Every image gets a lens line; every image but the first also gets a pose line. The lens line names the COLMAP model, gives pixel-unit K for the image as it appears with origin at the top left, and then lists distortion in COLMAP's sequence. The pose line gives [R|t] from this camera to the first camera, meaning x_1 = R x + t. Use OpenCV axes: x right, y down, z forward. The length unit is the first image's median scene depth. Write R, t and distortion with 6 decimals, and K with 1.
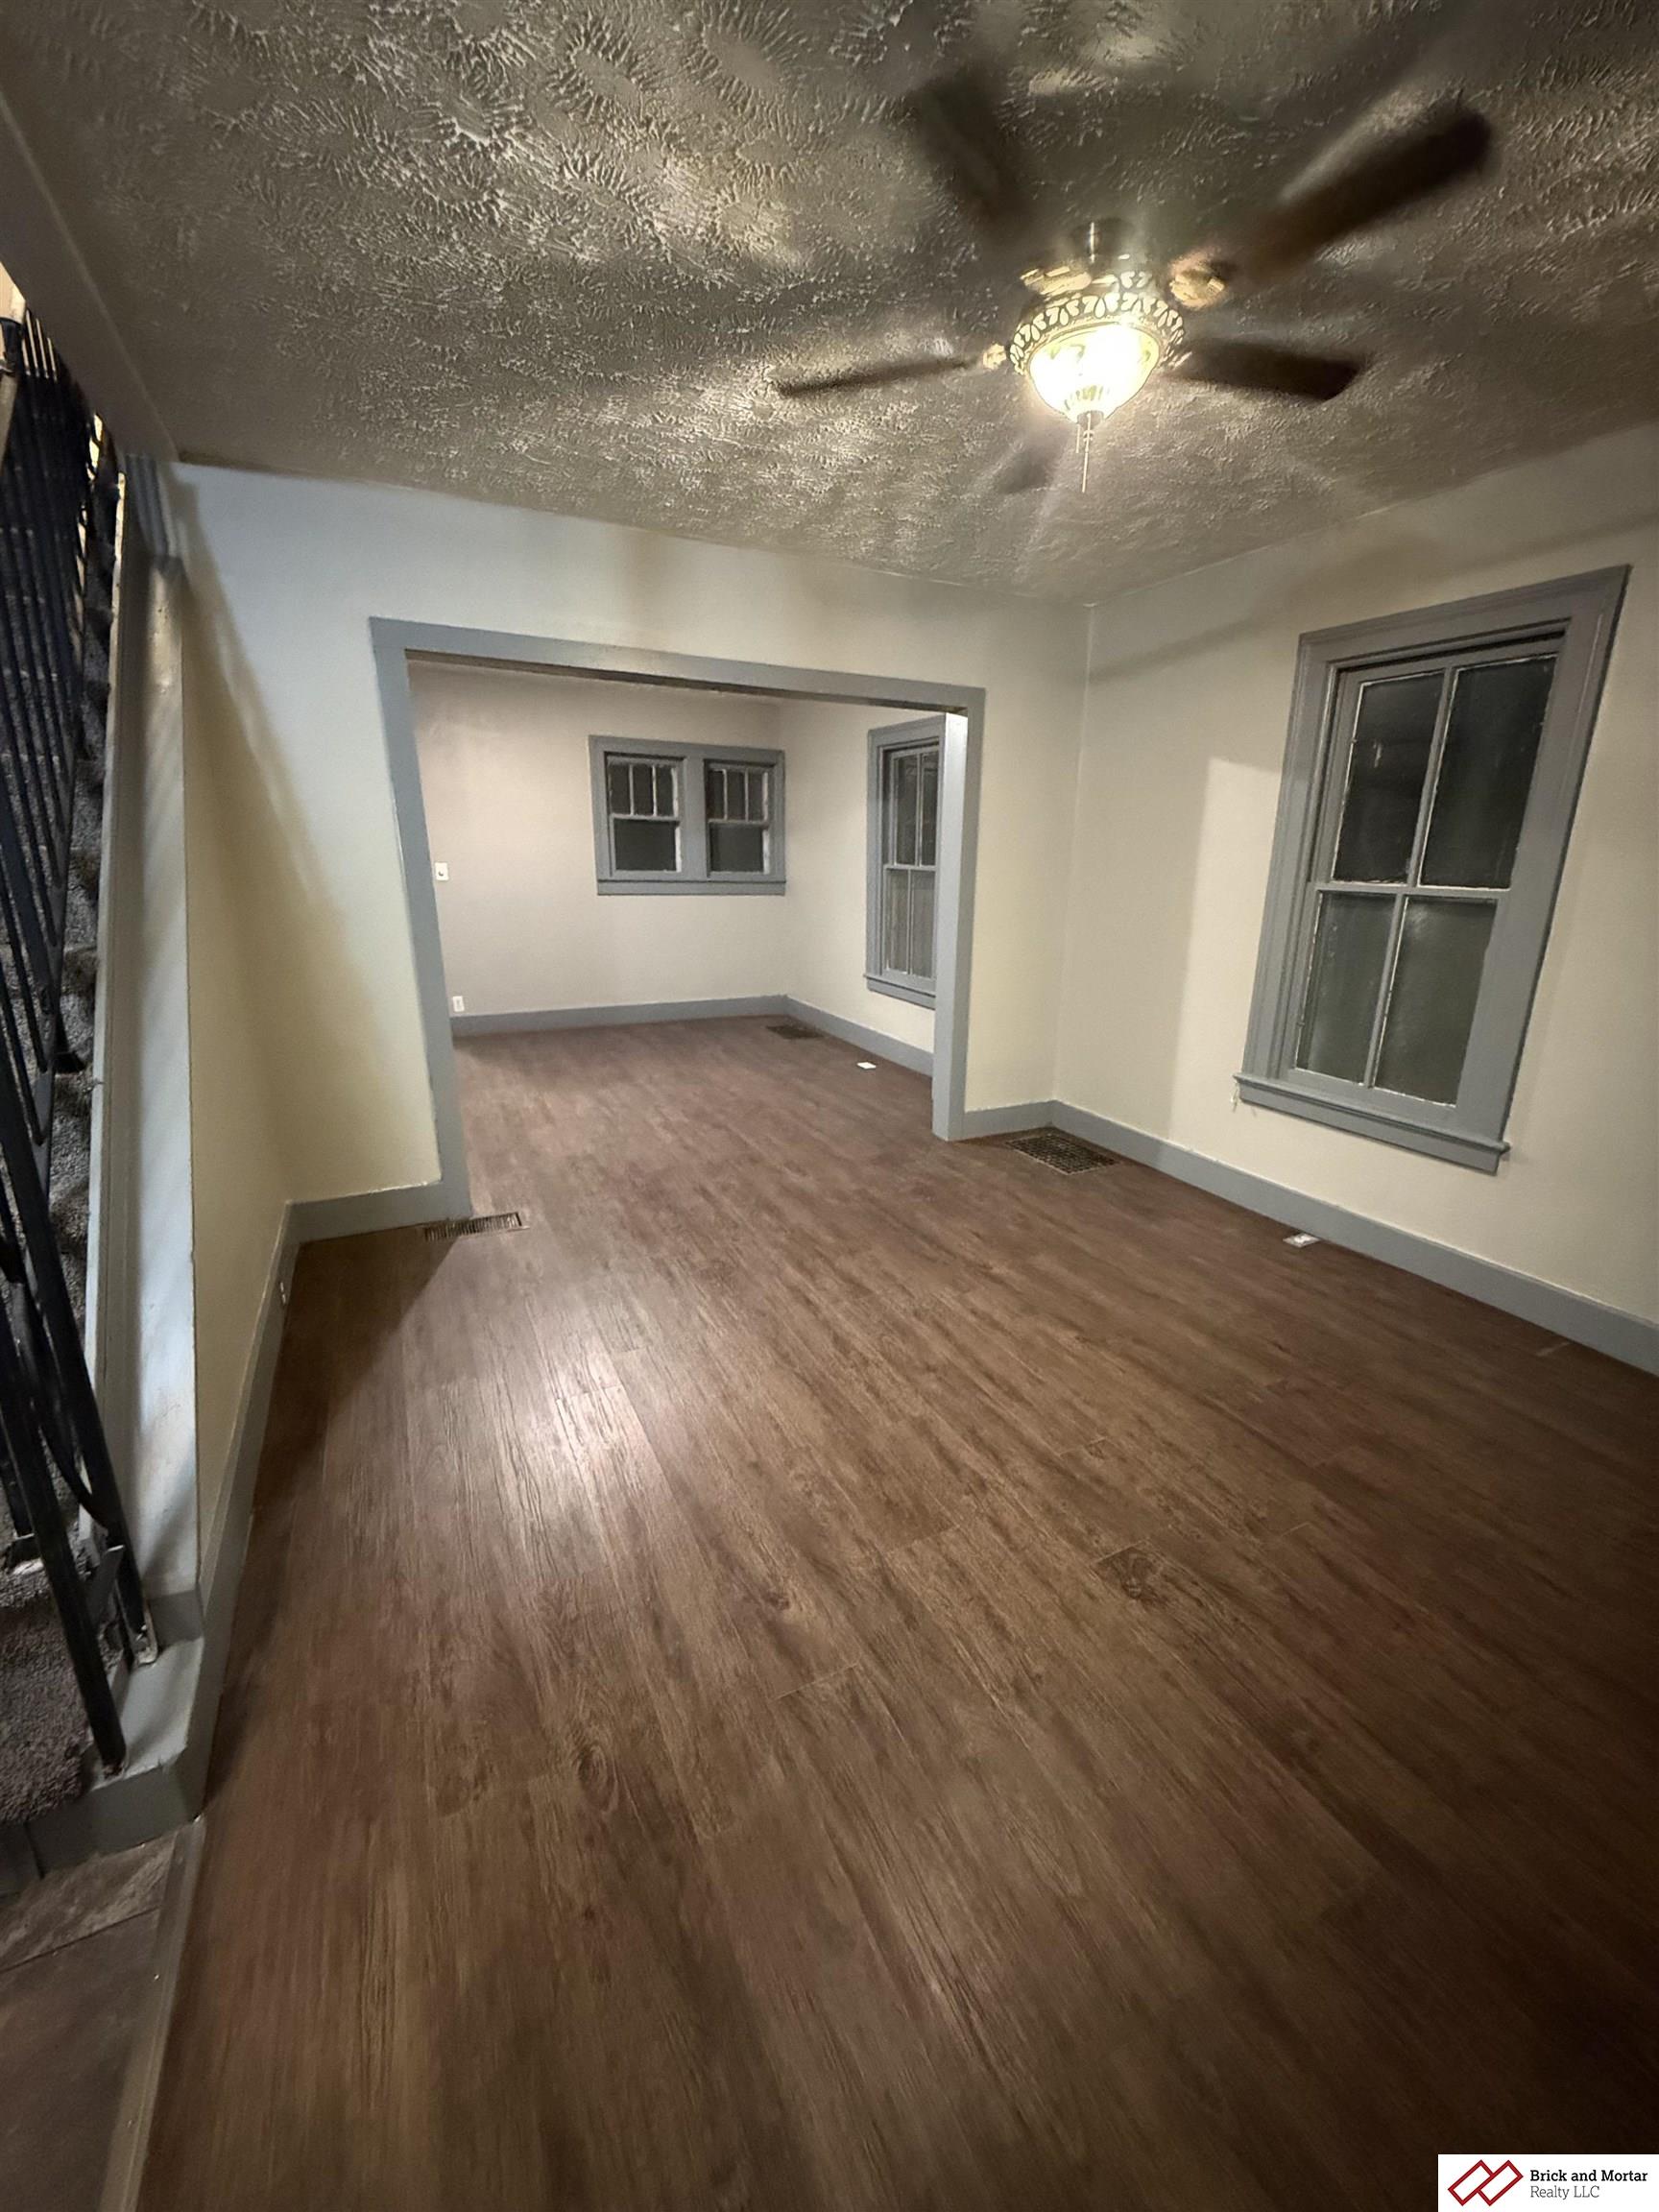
lens RADIAL K [[879.0, 0, 840.0], [0, 879.0, 1102.3], [0, 0, 1]] dist [-0.006358, 0.000668]
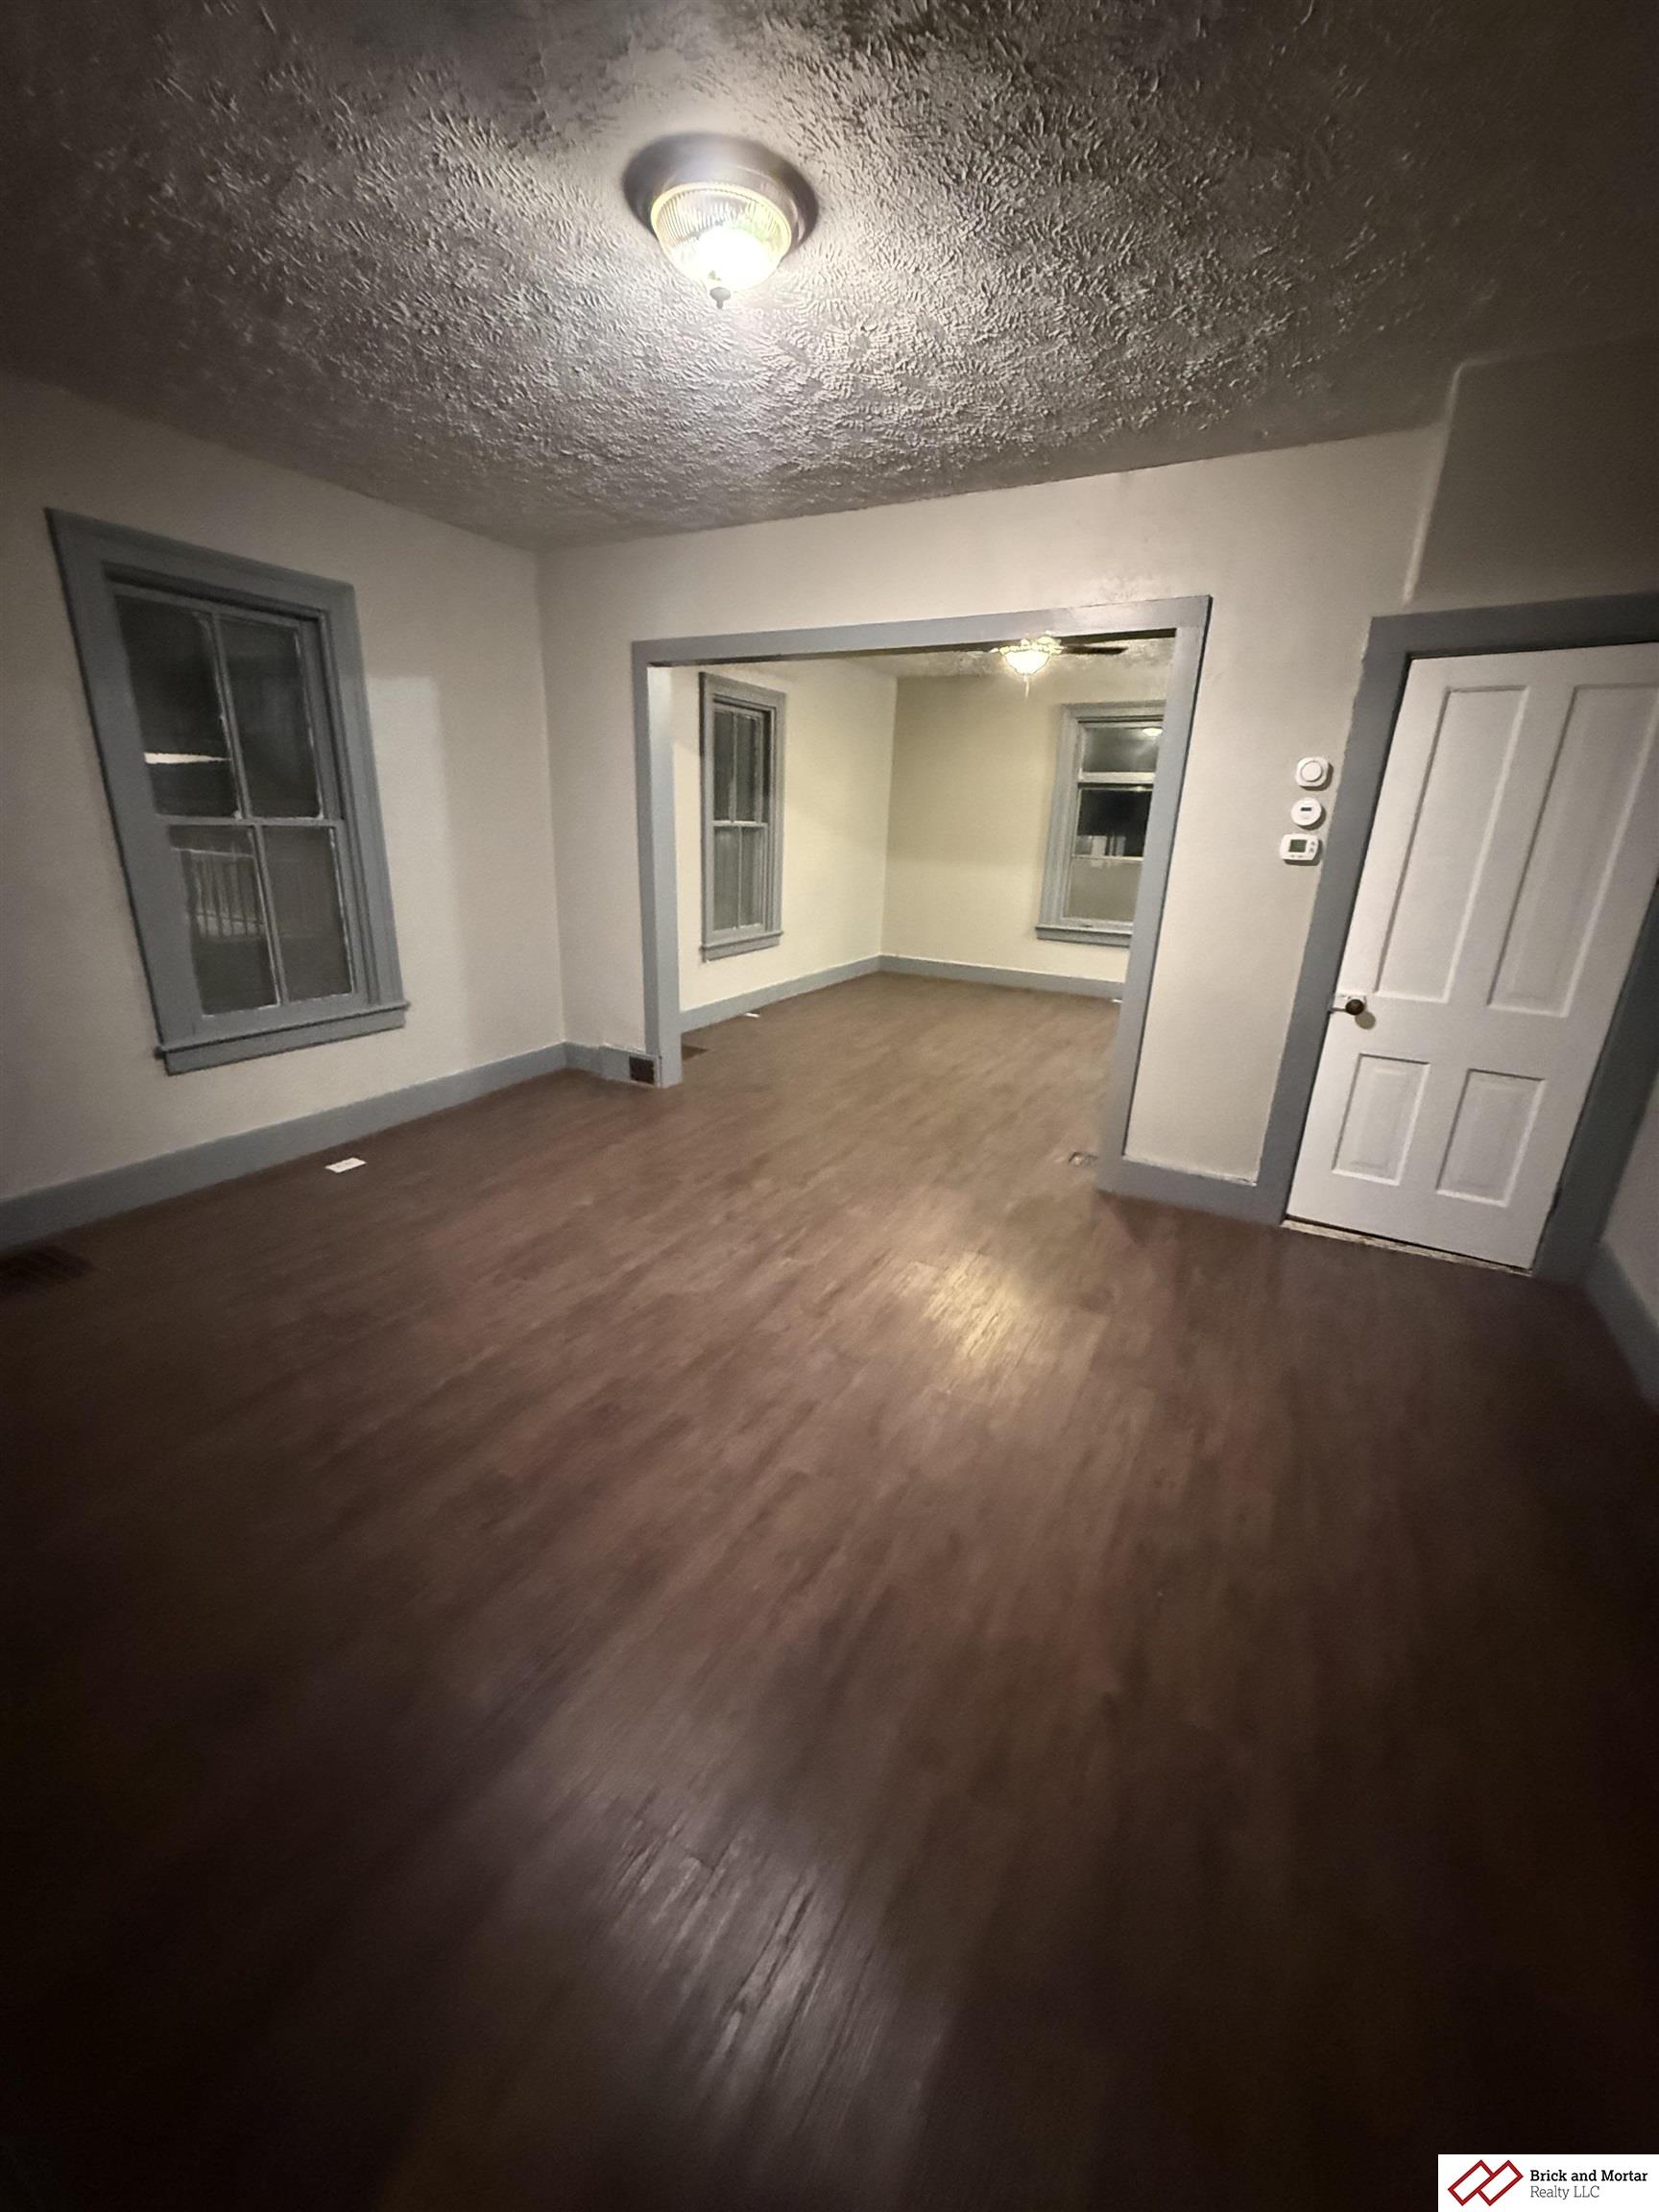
lens RADIAL K [[879.0, 0, 821.7], [0, 879.0, 1106.2], [0, 0, 1]] dist [-0.006358, 0.000668]
pose [[-0.559560, -0.297527, 0.773544, -0.887567], [0.188124, 0.863383, 0.468165, -0.437117], [-0.807157, 0.407489, -0.427143, 1.462117]]
